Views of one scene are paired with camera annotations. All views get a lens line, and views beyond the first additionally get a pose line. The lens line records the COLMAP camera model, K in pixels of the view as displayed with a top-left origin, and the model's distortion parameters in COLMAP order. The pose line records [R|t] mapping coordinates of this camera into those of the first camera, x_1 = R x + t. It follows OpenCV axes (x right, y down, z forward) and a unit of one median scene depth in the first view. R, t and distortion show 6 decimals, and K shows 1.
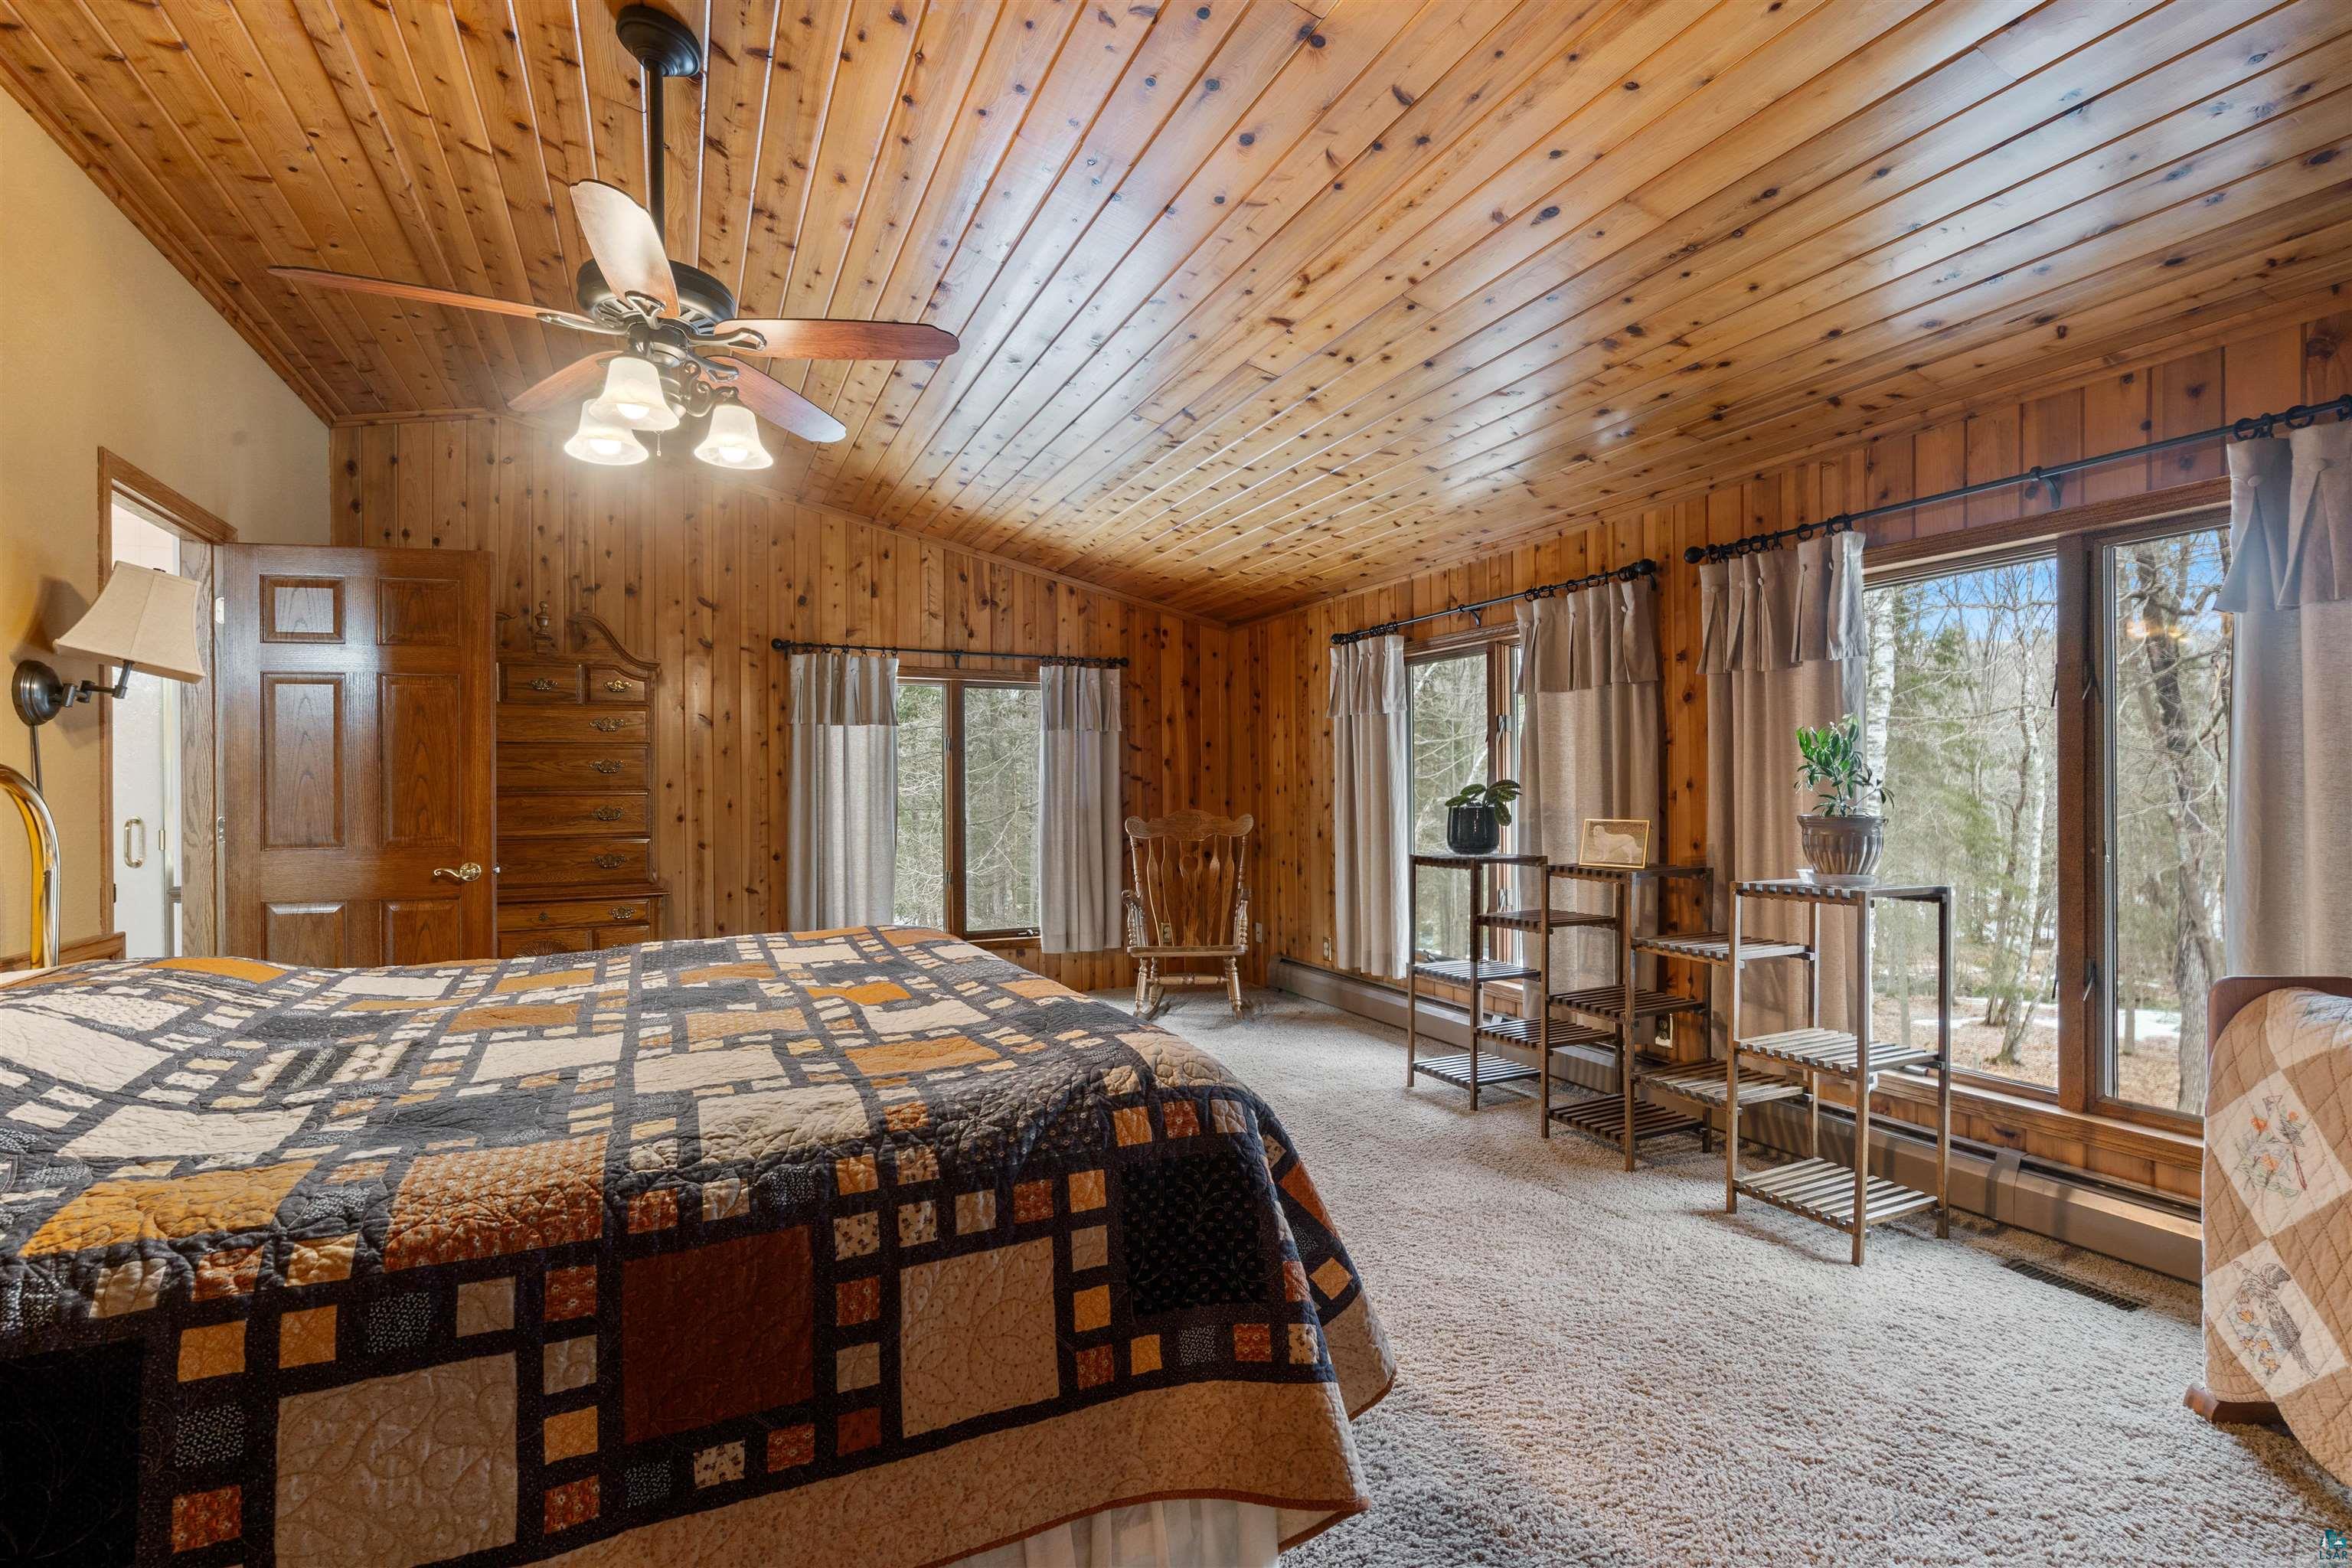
lens RADIAL K [[1068.3, 0, 1178.3], [0, 1068.3, 784.2], [0, 0, 1]] dist [-0.004408, 0.003279]
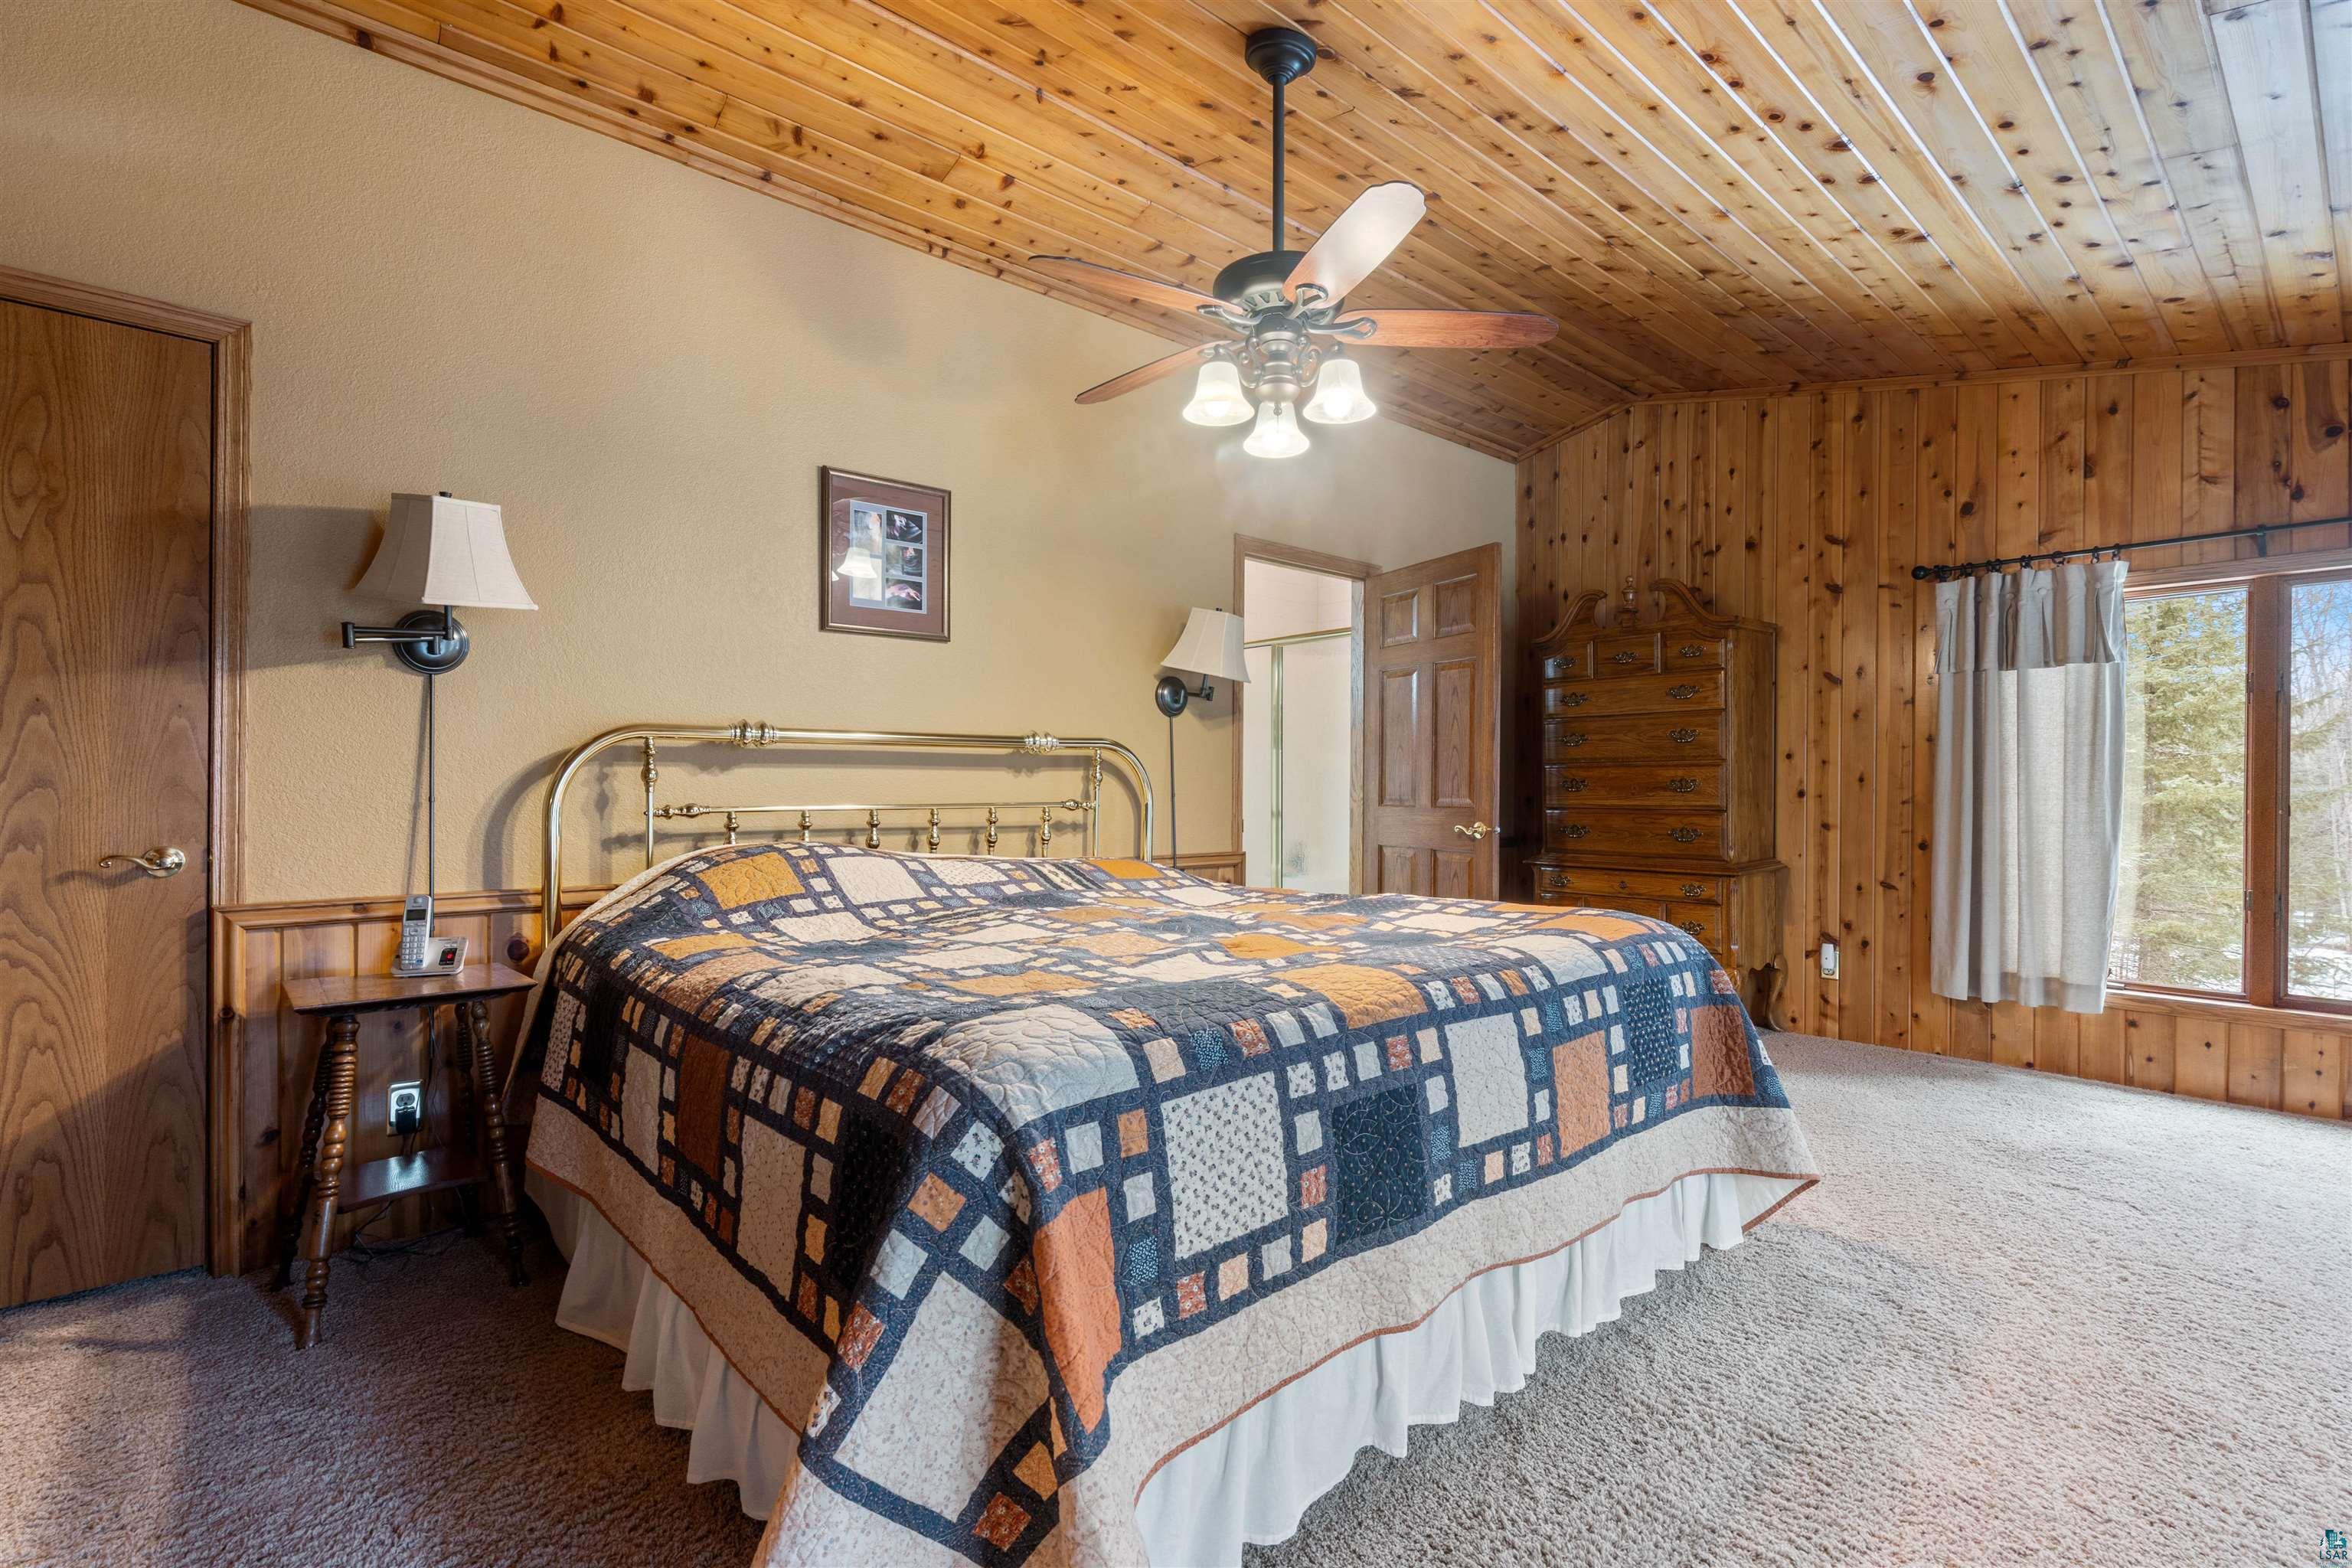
lens RADIAL K [[1068.3, 0, 1169.4], [0, 1068.3, 790.4], [0, 0, 1]] dist [-0.004408, 0.003279]
pose [[0.260761, 0.012478, -0.965323, 0.247679], [0.000654, 0.999914, 0.013102, 0.017885], [0.965403, -0.004048, 0.260730, 0.278447]]
